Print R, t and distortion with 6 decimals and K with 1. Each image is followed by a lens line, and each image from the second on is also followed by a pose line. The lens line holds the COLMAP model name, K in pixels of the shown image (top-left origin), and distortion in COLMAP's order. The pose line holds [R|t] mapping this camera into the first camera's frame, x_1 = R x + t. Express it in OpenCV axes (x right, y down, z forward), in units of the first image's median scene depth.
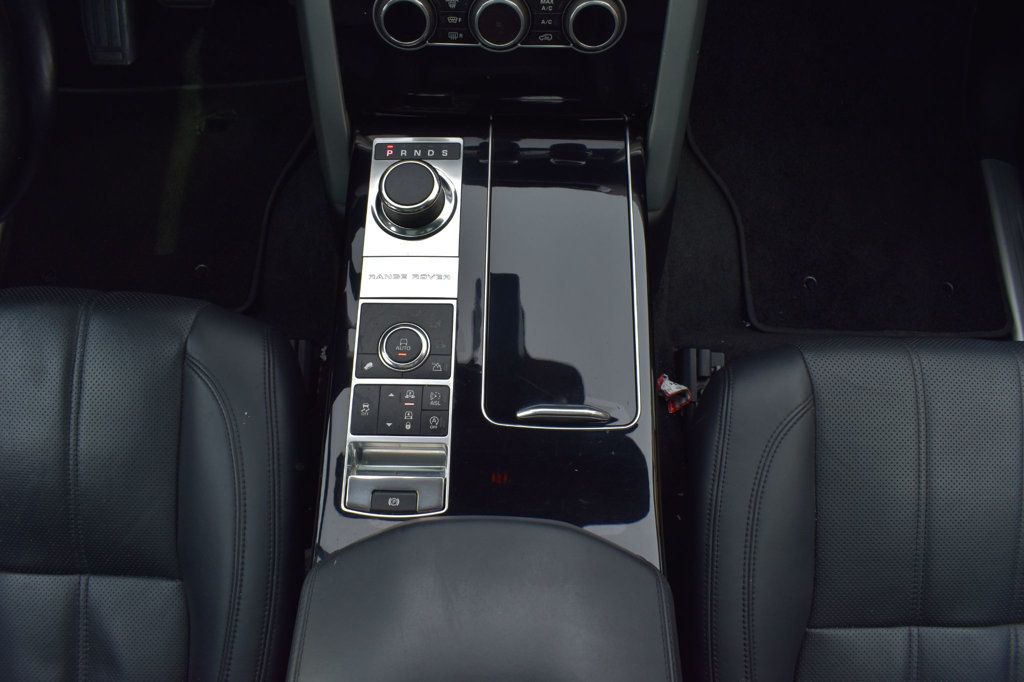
lens RADIAL K [[797.1, 0, 512.0], [0, 797.1, 341.0], [0, 0, 1]] dist [-0.096282, 0.008263]
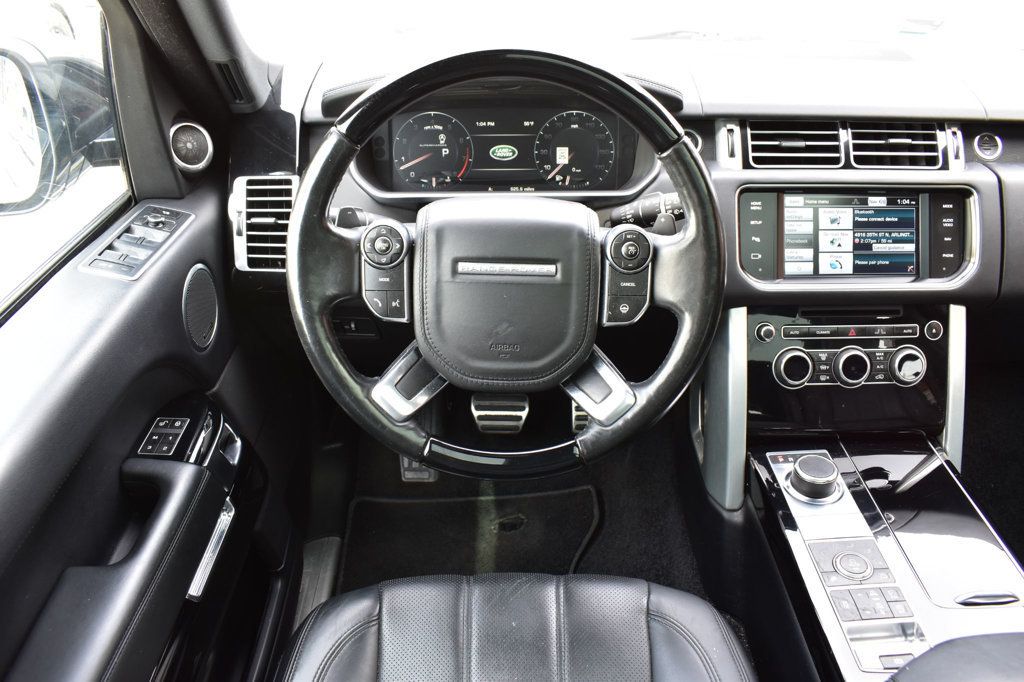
lens RADIAL K [[797.1, 0, 512.0], [0, 797.1, 341.0], [0, 0, 1]] dist [-0.096282, 0.008263]
pose [[0.999400, -0.031340, 0.014740, -0.670079], [0.033649, 0.777975, -0.627393, 0.483299], [0.008195, 0.627513, 0.778563, -0.254927]]
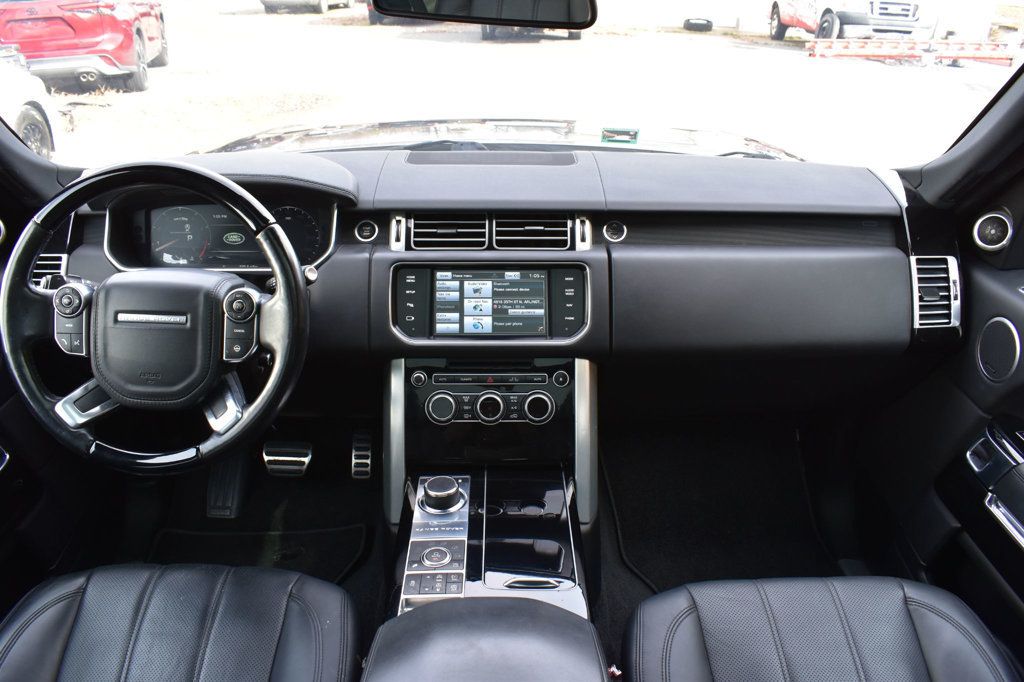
lens RADIAL K [[797.1, 0, 512.0], [0, 797.1, 341.0], [0, 0, 1]] dist [-0.096282, 0.008263]
pose [[0.999533, -0.017727, 0.024901, -0.007023], [0.030188, 0.700296, -0.713214, 0.833236], [-0.004795, 0.713632, 0.700504, -0.481670]]
